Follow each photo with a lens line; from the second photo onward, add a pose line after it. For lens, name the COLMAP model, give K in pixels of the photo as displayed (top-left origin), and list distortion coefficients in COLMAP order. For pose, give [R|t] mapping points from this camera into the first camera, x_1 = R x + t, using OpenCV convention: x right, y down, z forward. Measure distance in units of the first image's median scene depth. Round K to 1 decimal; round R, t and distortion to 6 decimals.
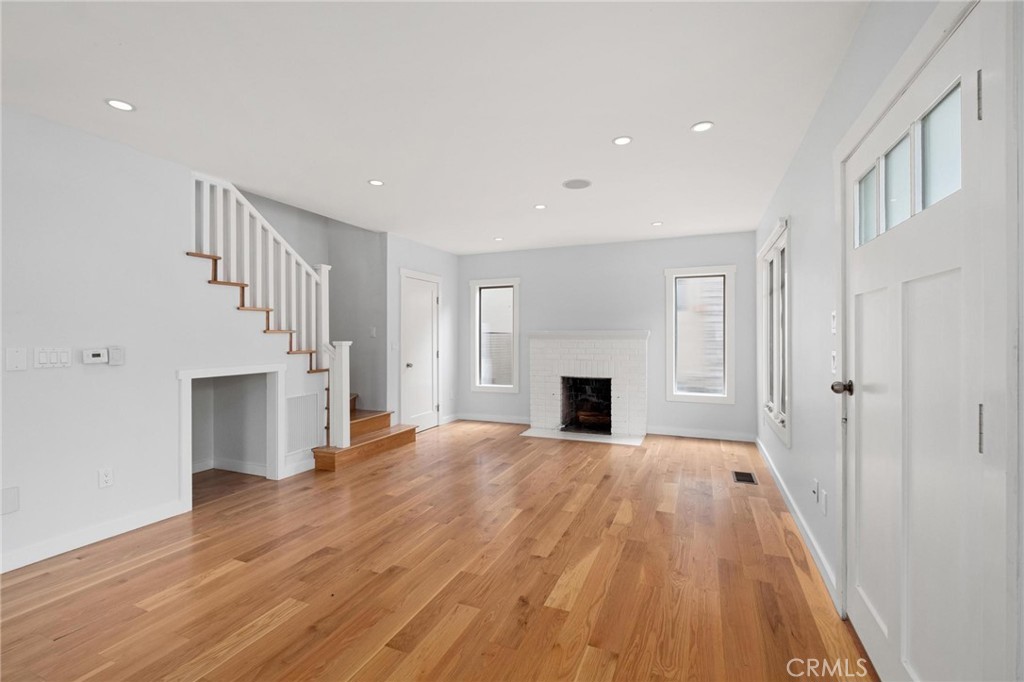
lens RADIAL K [[444.4, 0, 513.0], [0, 444.4, 340.3], [0, 0, 1]] dist [0.002147, -0.002576]
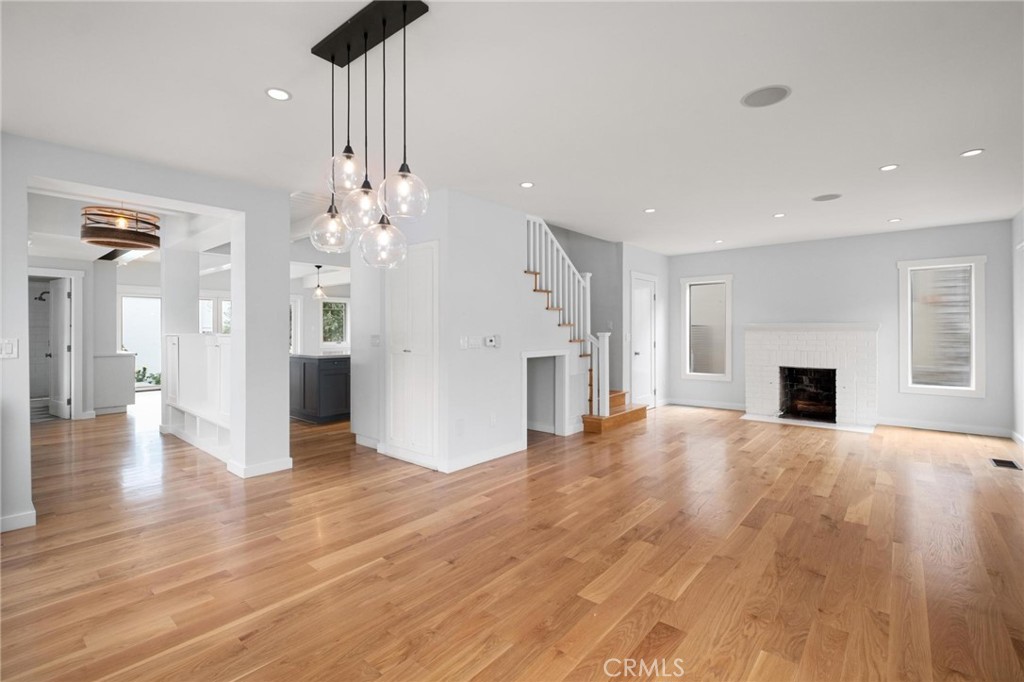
lens RADIAL K [[458.2, 0, 515.5], [0, 458.2, 332.0], [0, 0, 1]] dist [-0.004688, -0.001953]
pose [[0.954465, 0.000671, -0.298322, -0.249808], [-0.001529, 0.999995, -0.002643, 0.004207], [0.298319, 0.002979, 0.954462, -0.347574]]
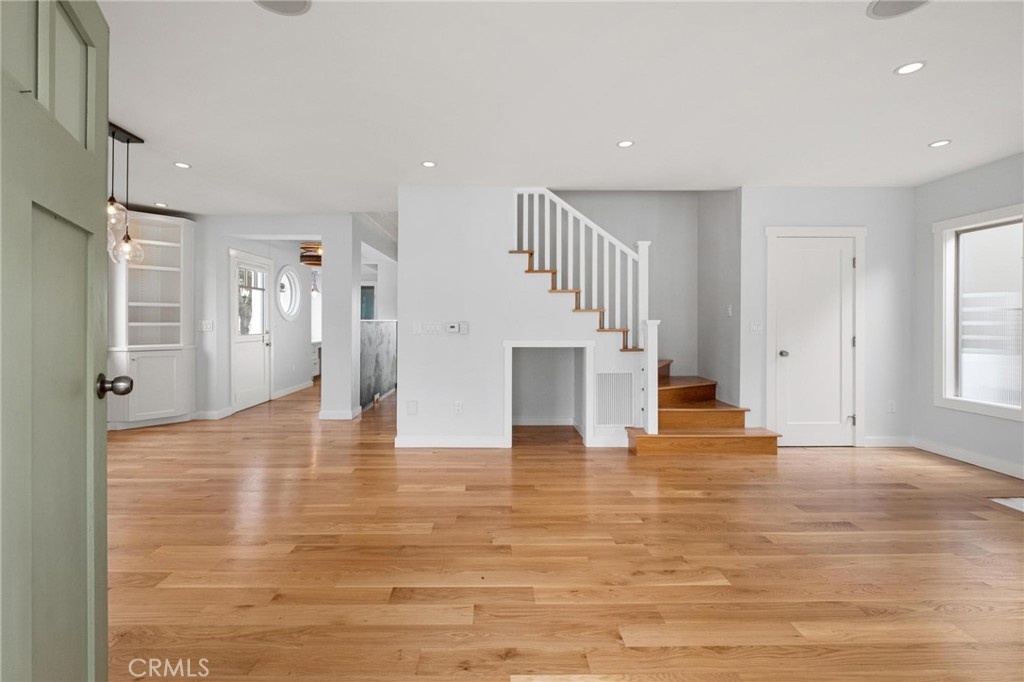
lens RADIAL K [[444.4, 0, 498.9], [0, 444.4, 326.0], [0, 0, 1]] dist [0.002147, -0.002576]
pose [[0.402321, 0.013343, -0.915401, 0.367911], [-0.008703, 0.999904, 0.010750, 0.007754], [0.915457, 0.003641, 0.402399, 0.350885]]
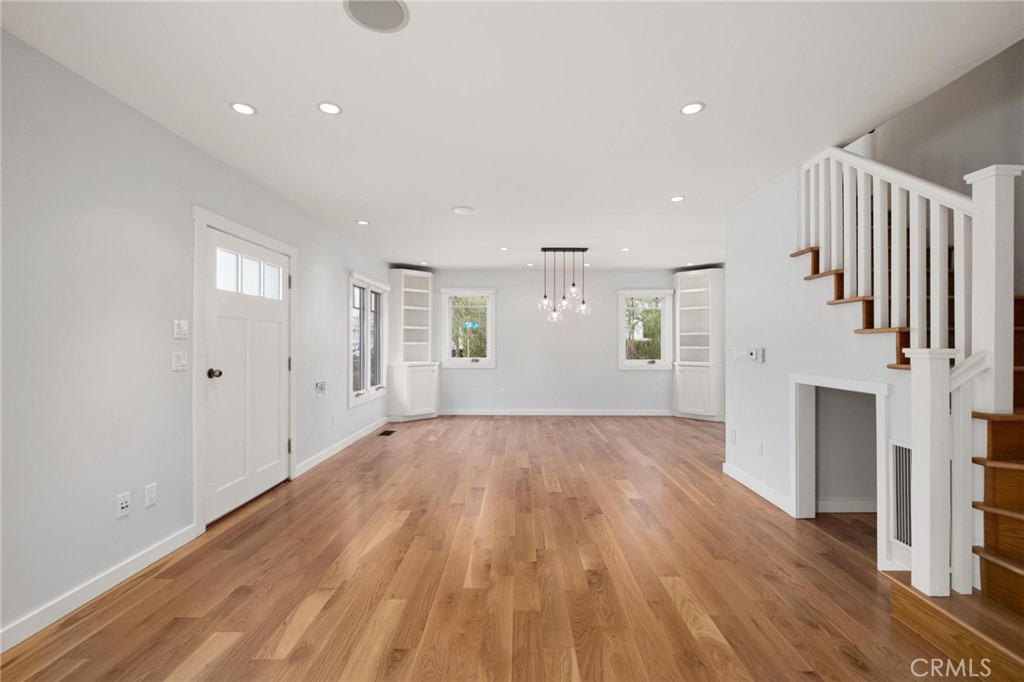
lens RADIAL K [[444.4, 0, 520.3], [0, 444.4, 342.8], [0, 0, 1]] dist [0.002147, -0.002576]
pose [[-0.921067, 0.002234, -0.389399, 0.166932], [-0.000399, 0.999978, 0.006682, -0.006134], [0.389405, 0.006310, -0.921045, 1.328128]]
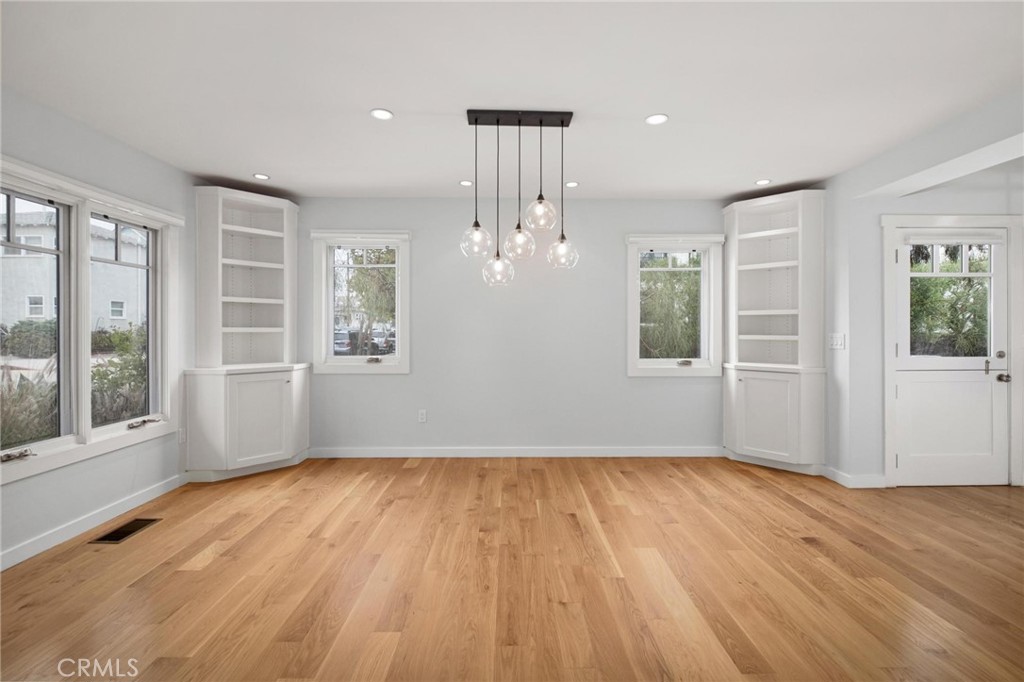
lens RADIAL K [[444.4, 0, 516.4], [0, 444.4, 326.4], [0, 0, 1]] dist [0.002147, -0.002576]
pose [[-0.913300, -0.000199, -0.407287, -0.263568], [-0.001008, 0.999998, 0.001772, -0.001258], [0.407285, 0.002029, -0.913299, 0.634407]]
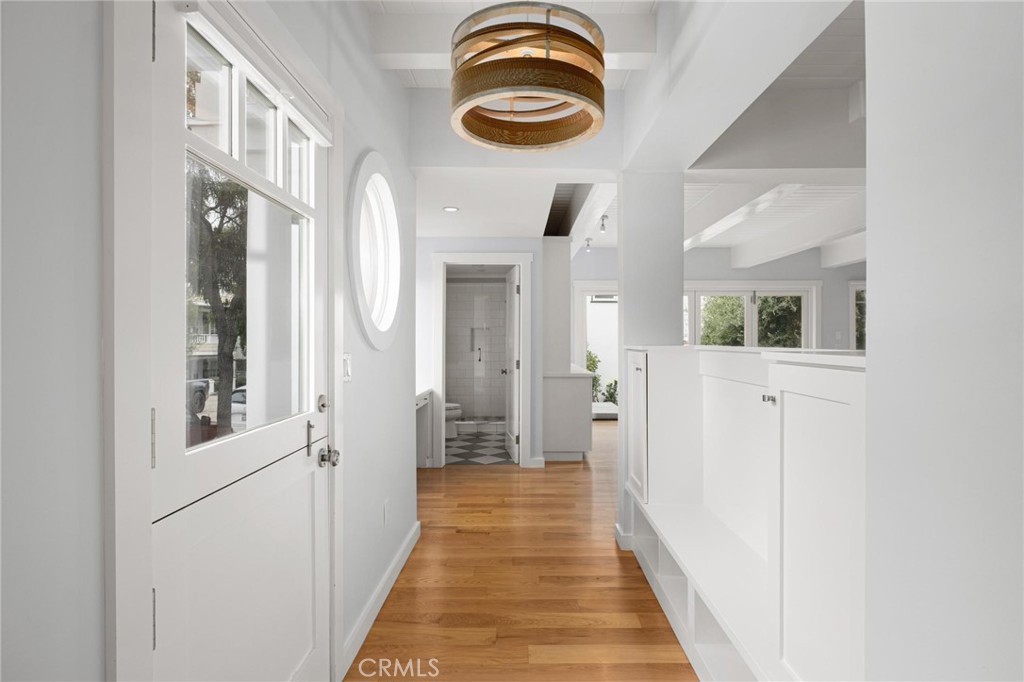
lens RADIAL K [[535.7, 0, 511.9], [0, 535.7, 342.9], [0, 0, 1]] dist [0.003952, 0.000145]
pose [[0.374118, 0.004220, -0.927372, -1.004529], [-0.001267, 0.999991, 0.004039, 0.001842], [0.927380, -0.000336, 0.374120, 0.206868]]
